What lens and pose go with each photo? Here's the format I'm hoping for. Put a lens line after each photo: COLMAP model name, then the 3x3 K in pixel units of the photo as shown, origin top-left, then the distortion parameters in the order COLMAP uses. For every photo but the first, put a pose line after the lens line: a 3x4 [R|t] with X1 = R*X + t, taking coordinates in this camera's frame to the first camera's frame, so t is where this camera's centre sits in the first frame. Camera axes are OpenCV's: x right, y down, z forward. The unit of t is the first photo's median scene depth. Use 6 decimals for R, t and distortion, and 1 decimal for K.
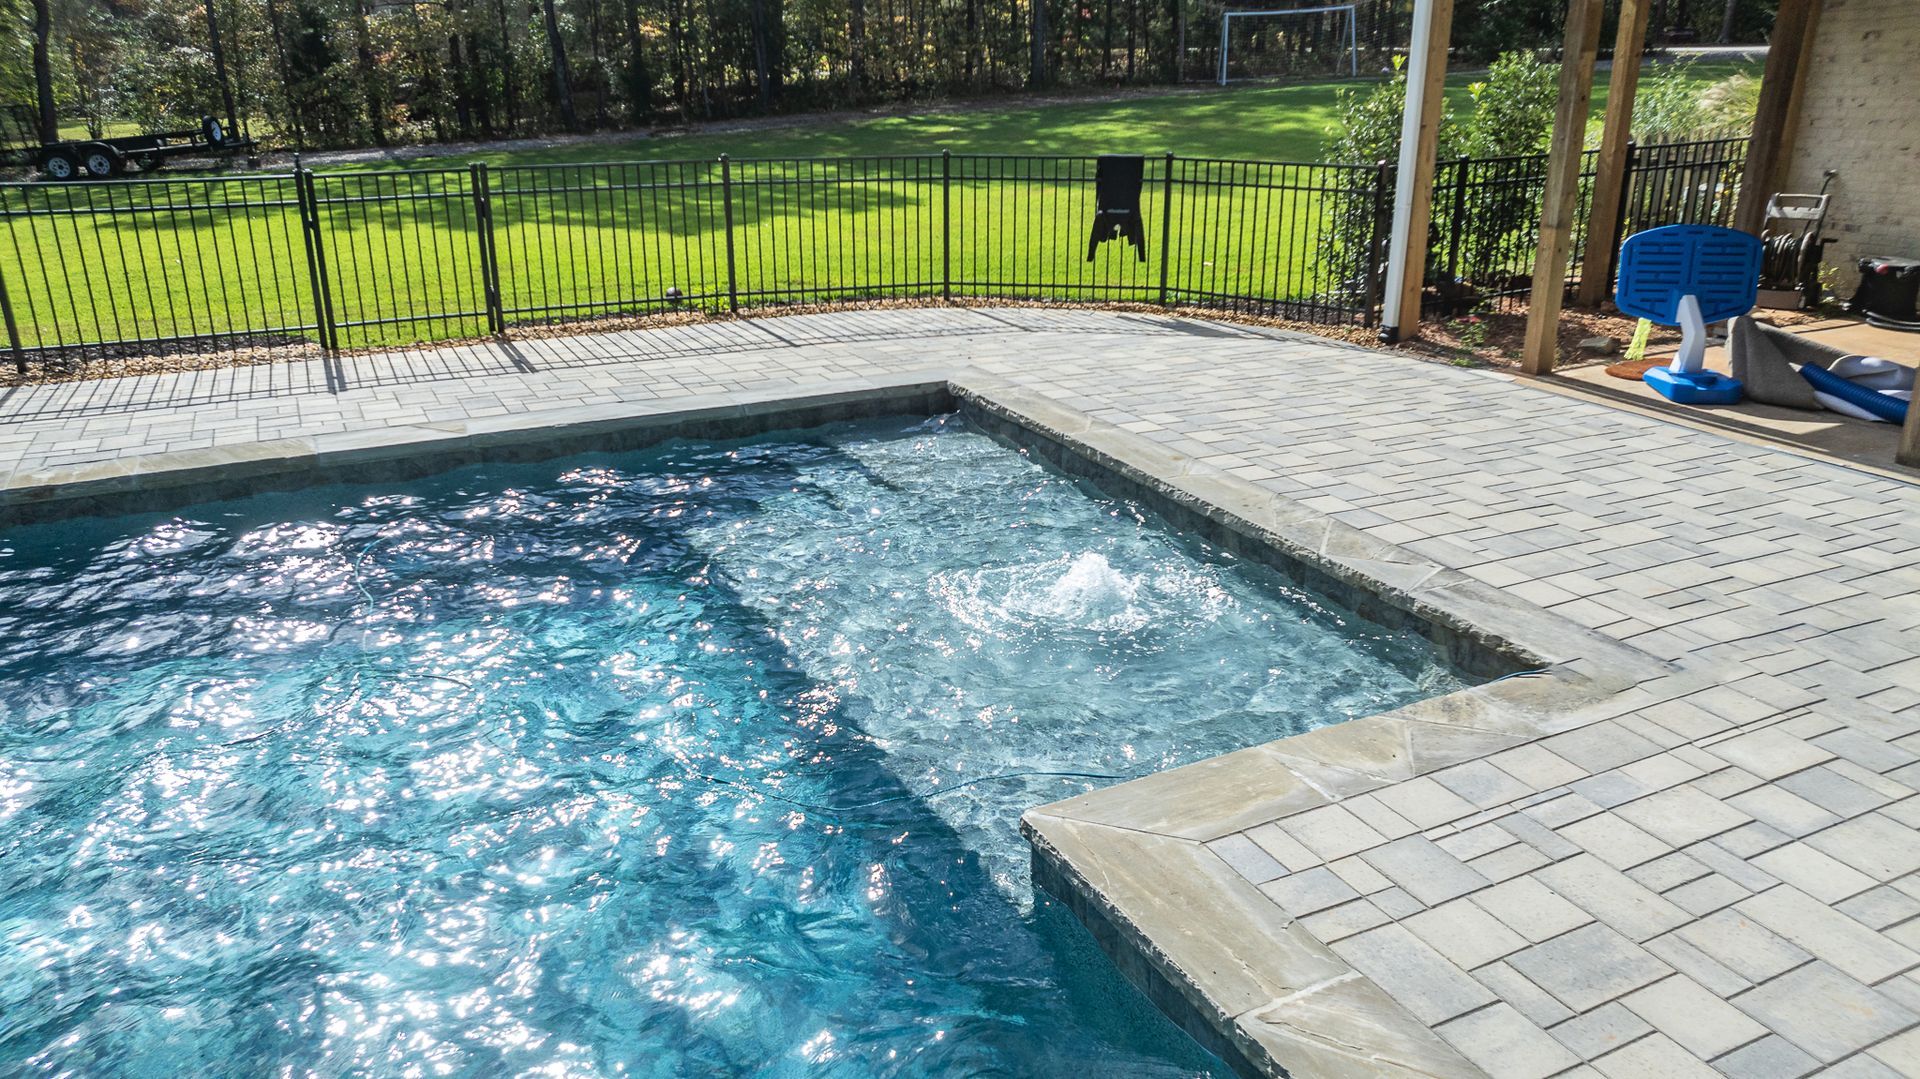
lens RADIAL K [[1347.5, 0, 956.8], [0, 1347.5, 553.3], [0, 0, 1]] dist [-0.029574, 0.024557]
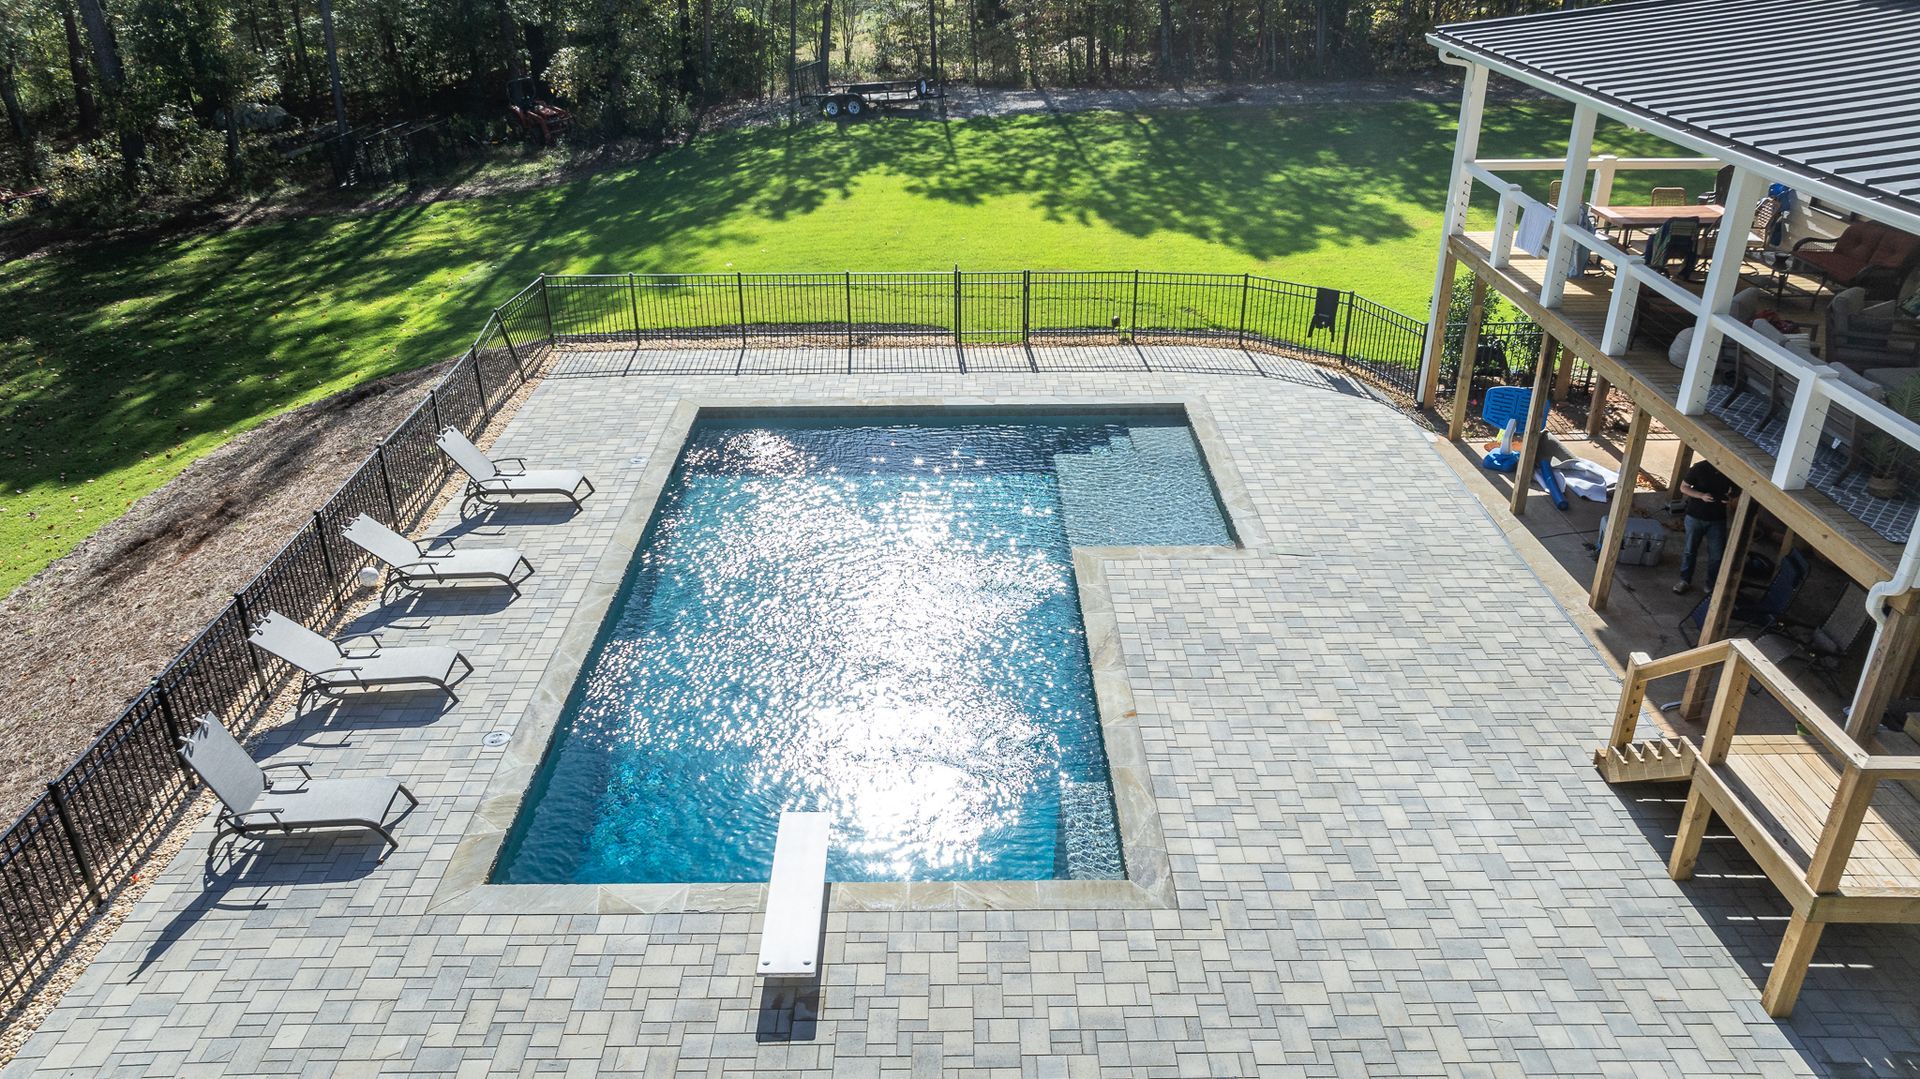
lens RADIAL K [[1347.5, 0, 959.3], [0, 1347.5, 534.2], [0, 0, 1]] dist [-0.029574, 0.024557]
pose [[0.895910, 0.196560, -0.398383, 0.530681], [-0.149430, 0.977870, 0.146428, -0.158660], [0.418348, -0.071656, 0.905456, -1.139485]]
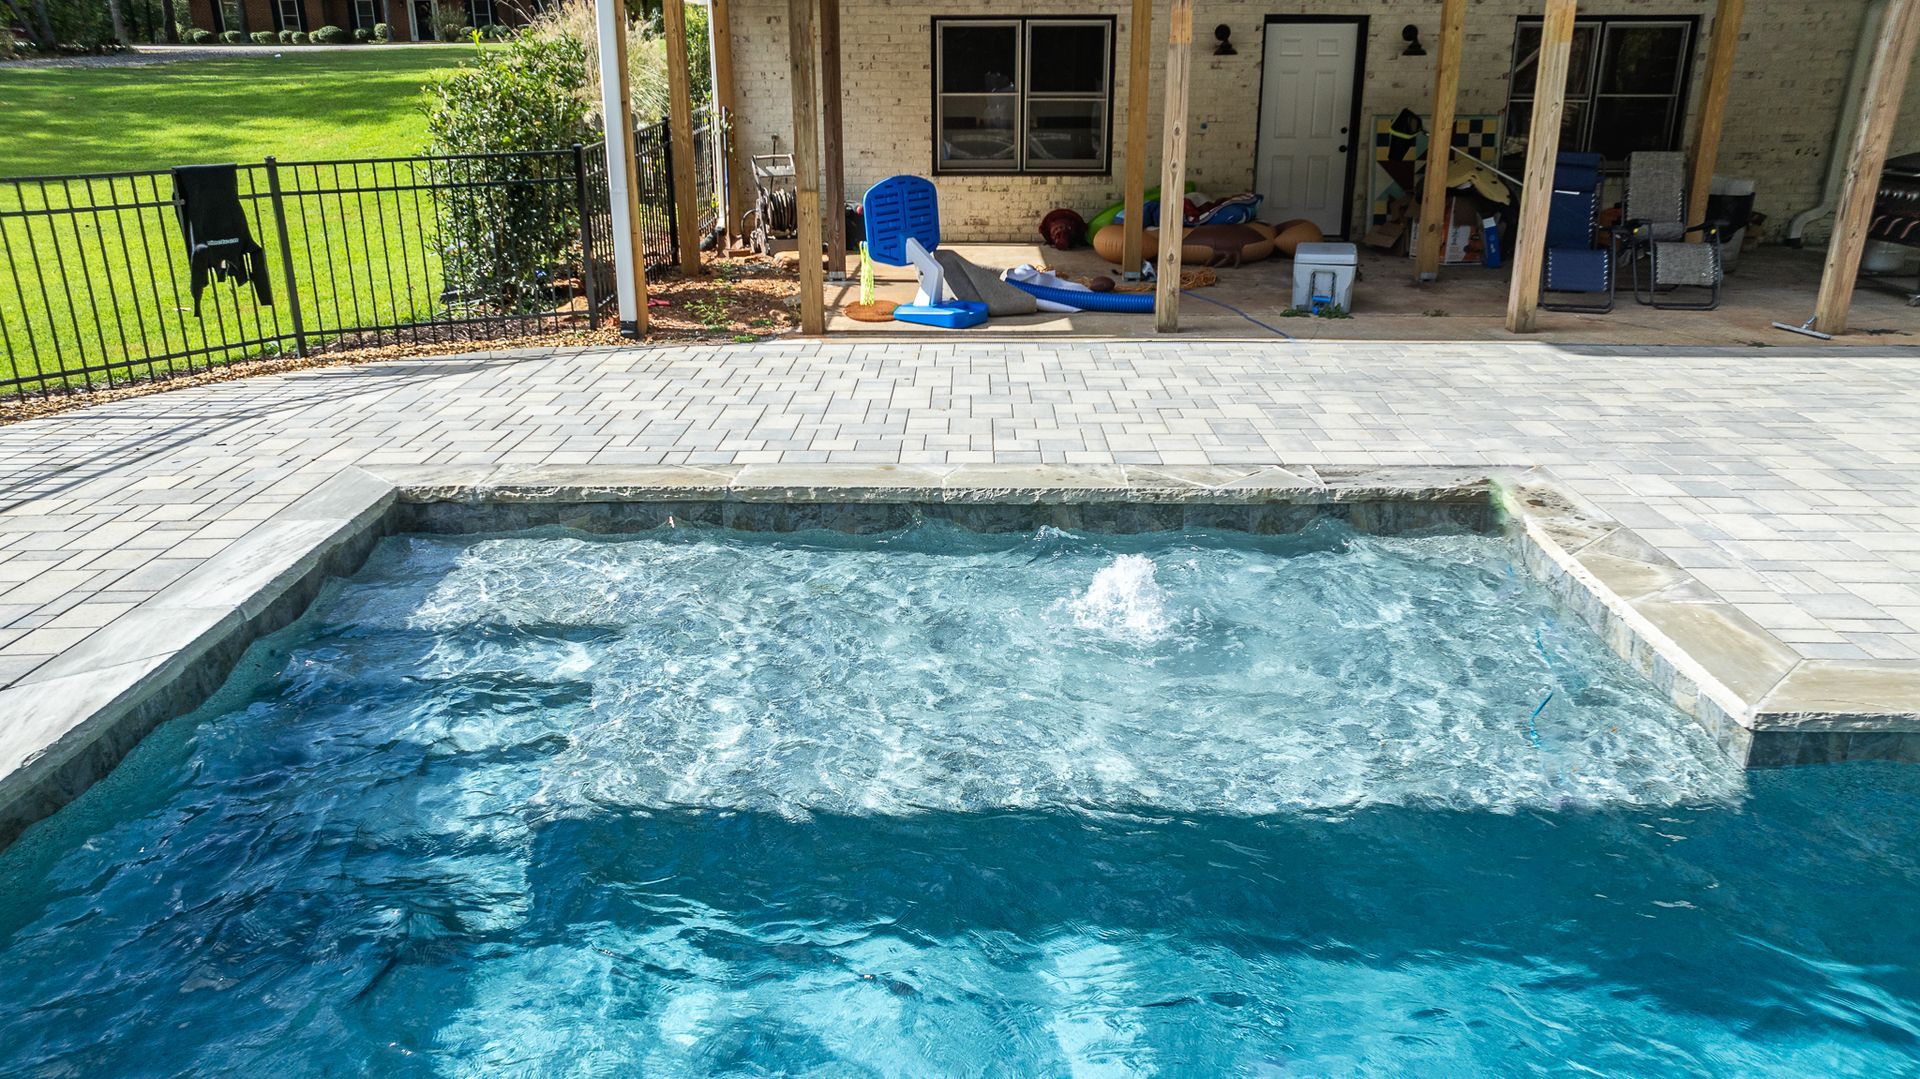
lens RADIAL K [[1347.5, 0, 960.6], [0, 1347.5, 542.8], [0, 0, 1]] dist [-0.029574, 0.024557]
pose [[0.457327, -0.301891, 0.836489, -0.380269], [0.311574, 0.935389, 0.167240, -0.105421], [-0.832931, 0.184145, 0.521840, 0.339787]]
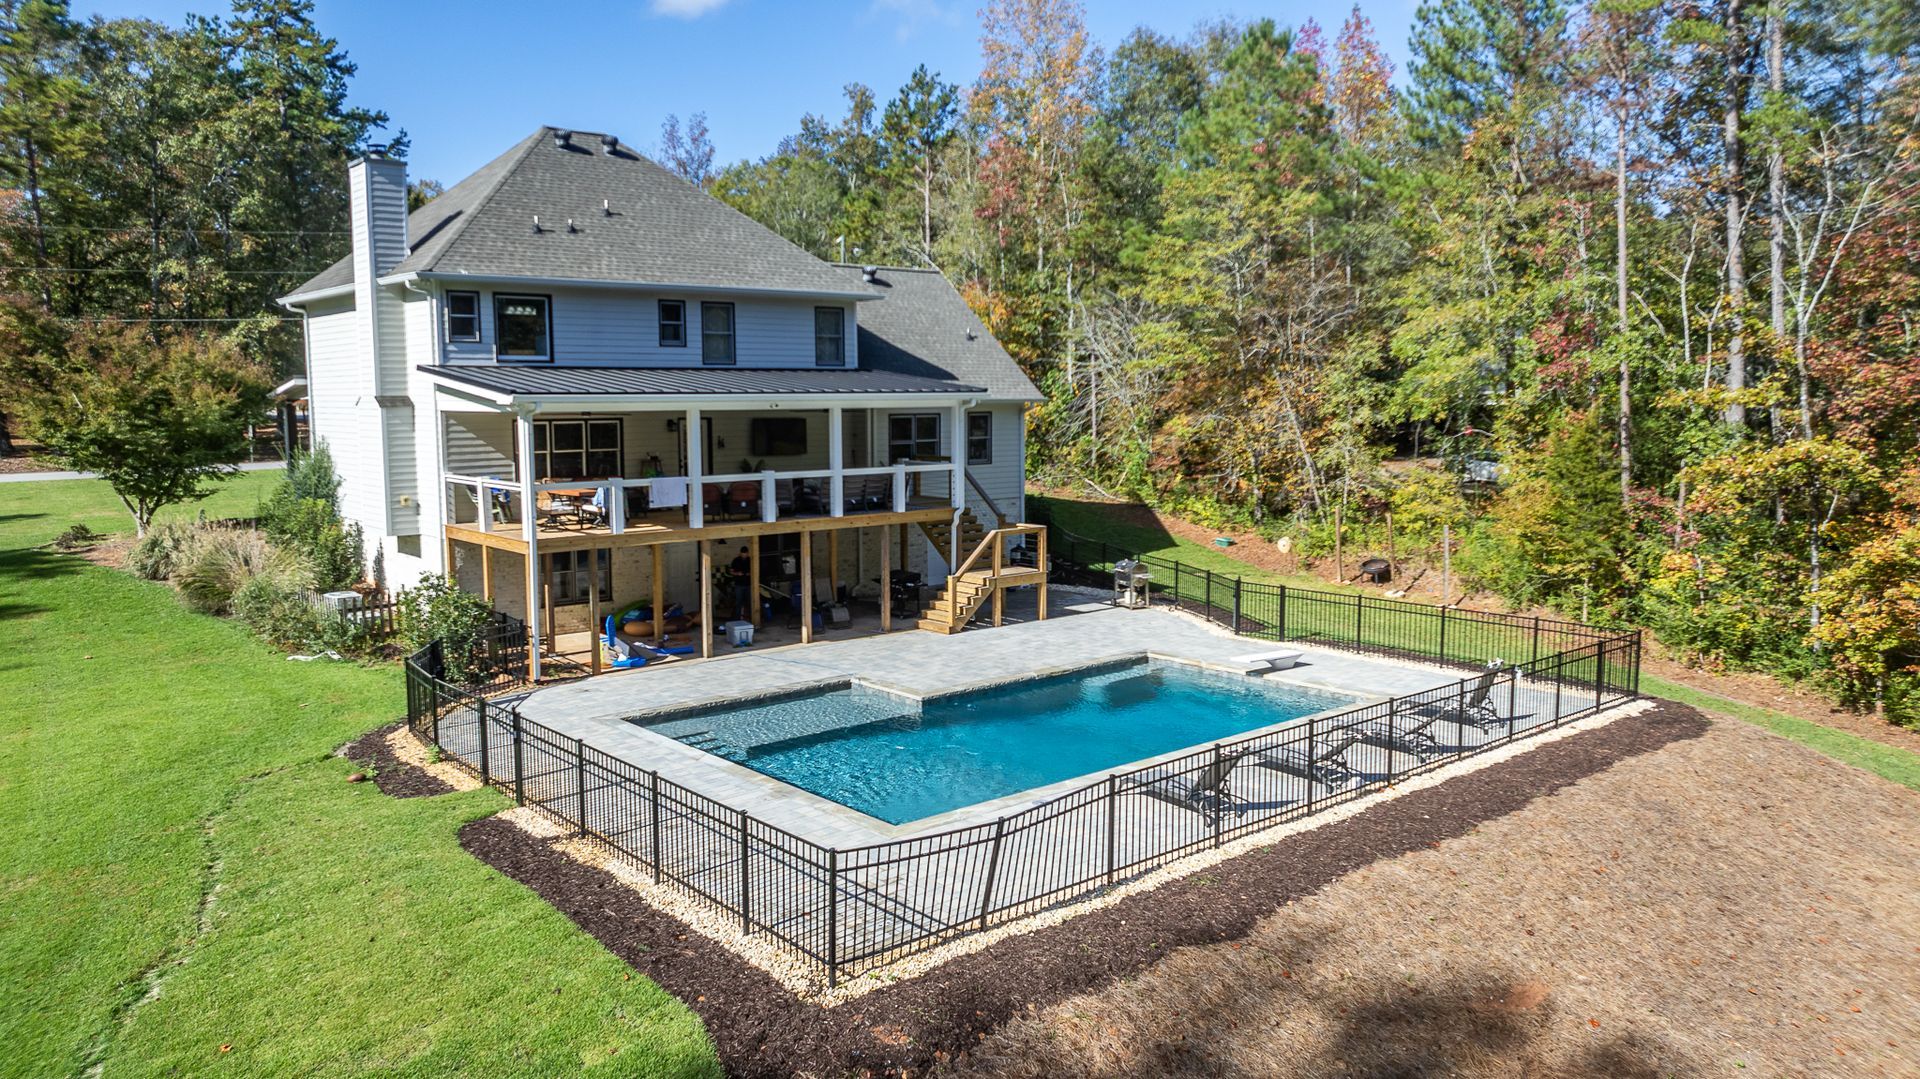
lens RADIAL K [[1347.5, 0, 962.2], [0, 1347.5, 544.1], [0, 0, 1]] dist [-0.029574, 0.024557]
pose [[-0.242982, -0.106251, 0.964194, -2.190923], [0.342104, 0.920730, 0.187674, -0.579811], [-0.907703, 0.375456, -0.187372, 0.628046]]
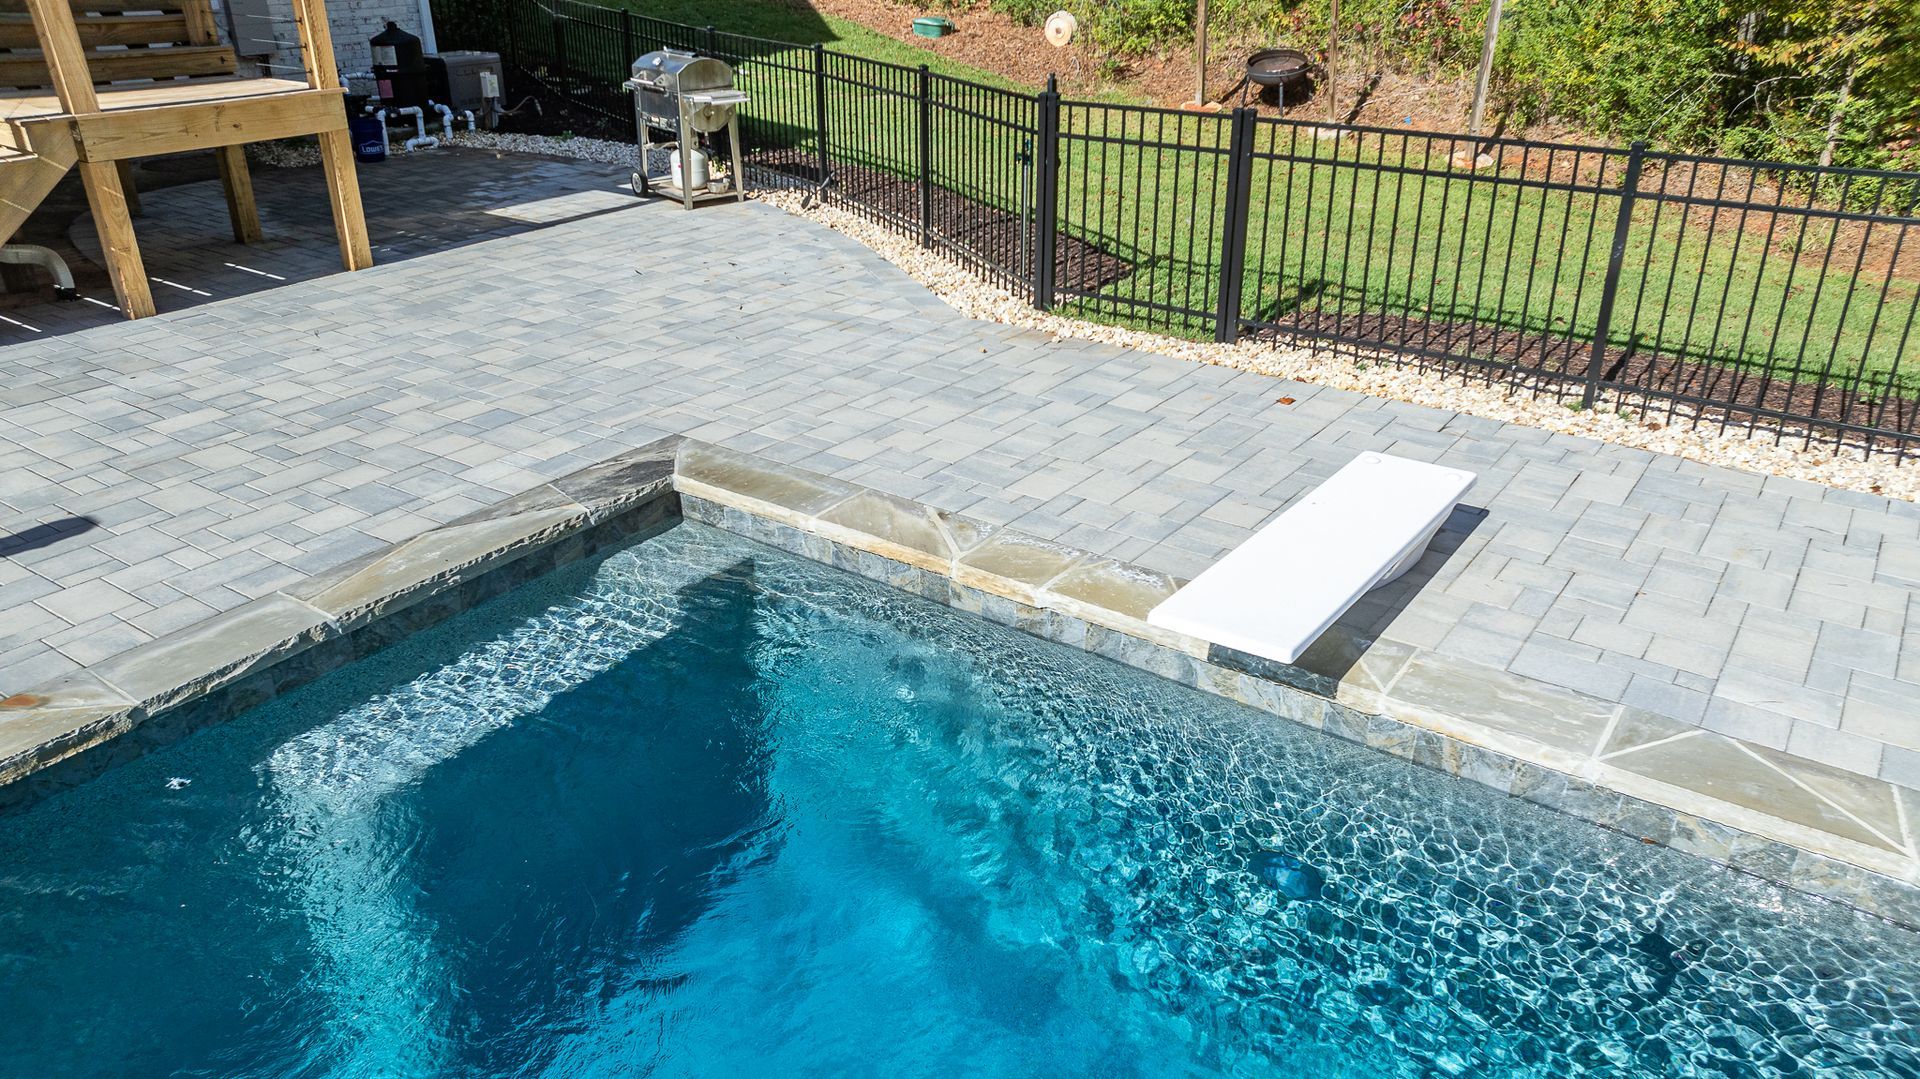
lens RADIAL K [[1347.5, 0, 959.0], [0, 1347.5, 547.4], [0, 0, 1]] dist [-0.029574, 0.024557]
pose [[-0.462630, -0.378811, 0.801546, -0.222928], [0.312277, 0.776543, 0.547233, 0.009794], [-0.829732, 0.503471, -0.240958, -0.077986]]
